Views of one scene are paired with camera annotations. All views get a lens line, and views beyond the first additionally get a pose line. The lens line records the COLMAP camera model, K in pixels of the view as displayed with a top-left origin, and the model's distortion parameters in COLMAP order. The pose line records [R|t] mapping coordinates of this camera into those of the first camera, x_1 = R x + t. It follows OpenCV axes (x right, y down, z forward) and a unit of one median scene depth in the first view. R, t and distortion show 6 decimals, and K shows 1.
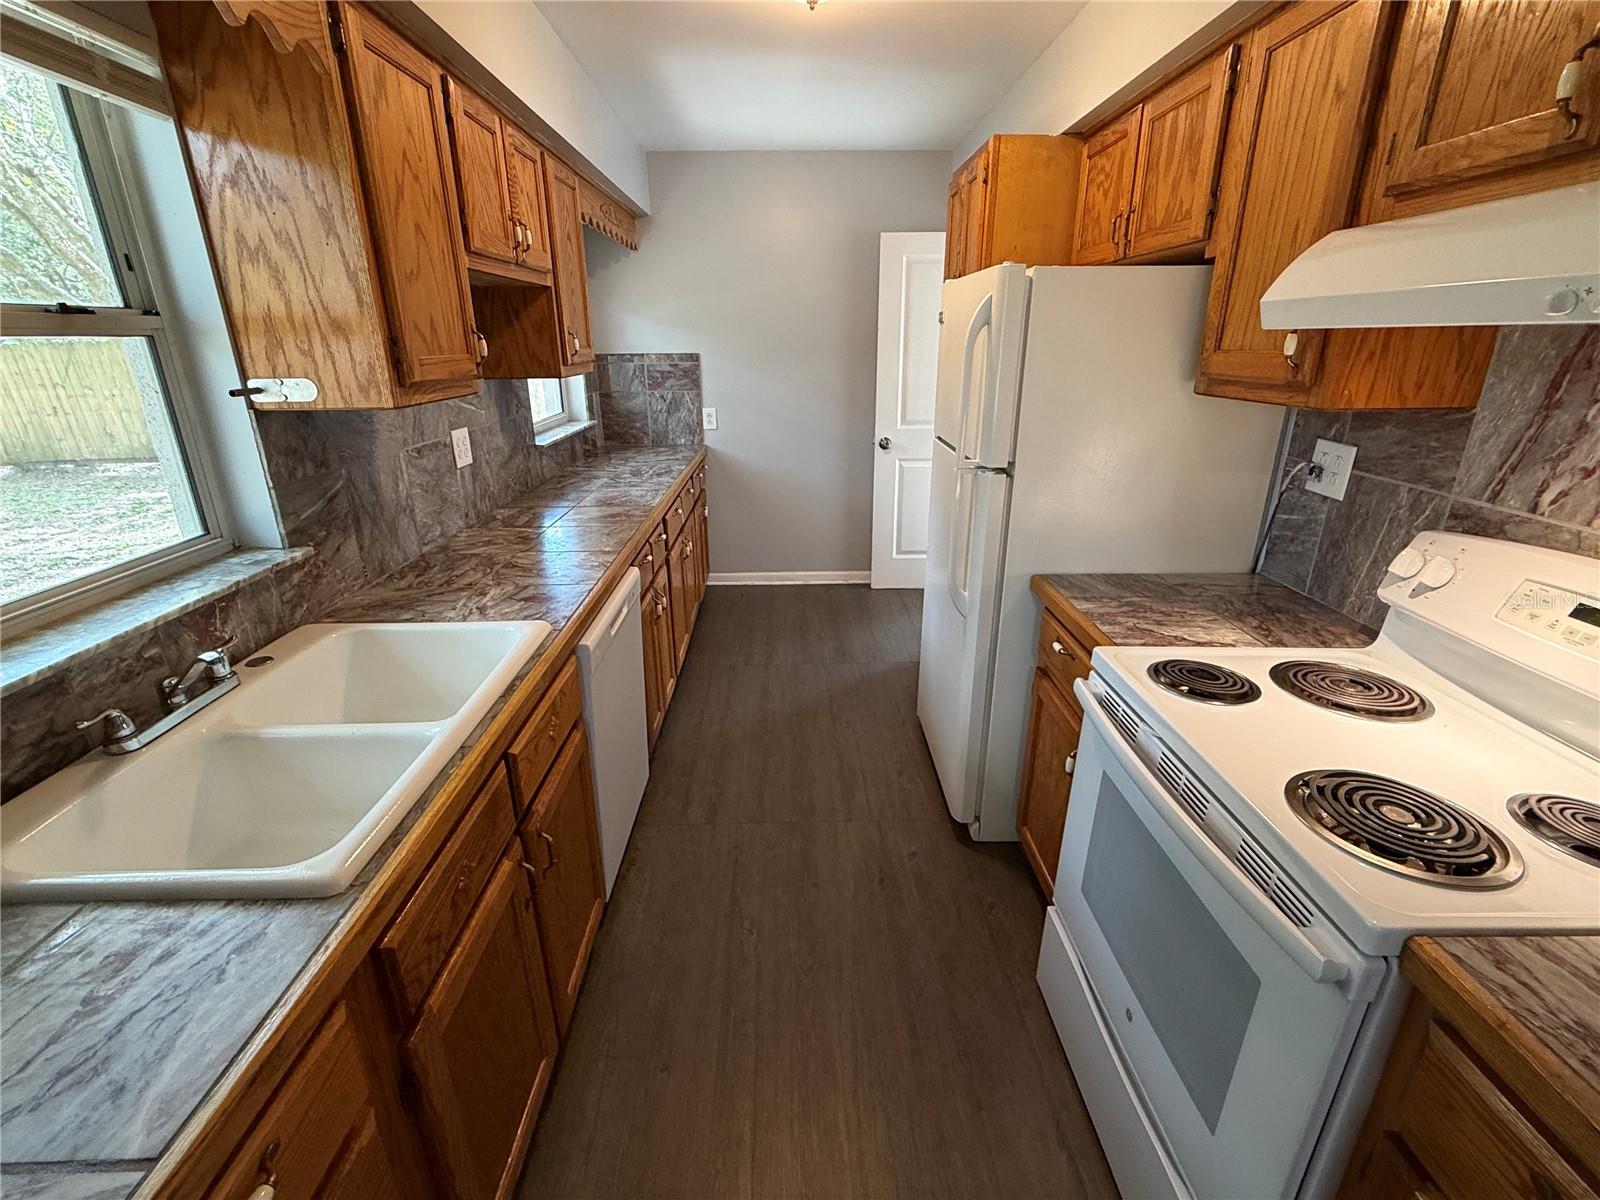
lens RADIAL K [[716.8, 0, 794.8], [0, 716.8, 601.3], [0, 0, 1]] dist [0.001937, 0.000340]
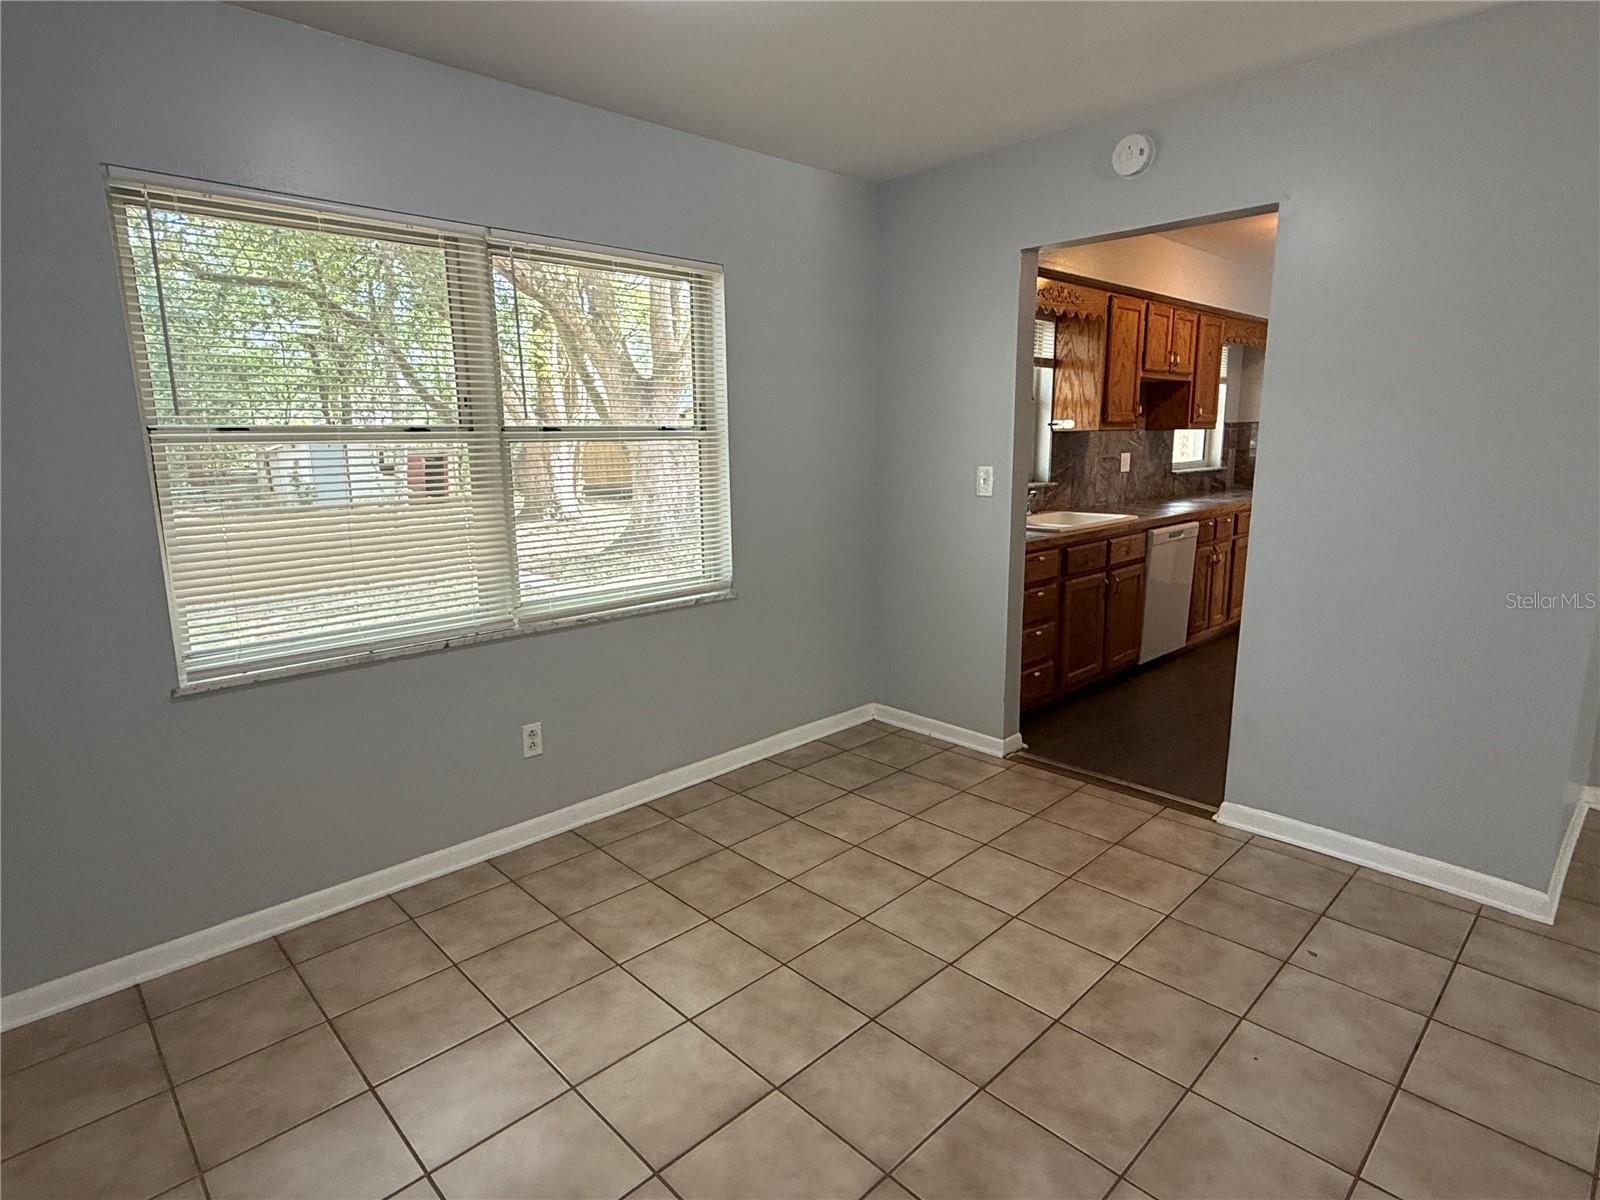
lens RADIAL K [[852.4, 0, 796.6], [0, 852.4, 592.4], [0, 0, 1]] dist [-0.000519, -0.000176]
pose [[0.677586, 0.128779, -0.724081, 1.008710], [-0.243145, 0.968412, -0.055299, 0.730407], [0.694087, 0.213527, 0.687495, -1.754849]]
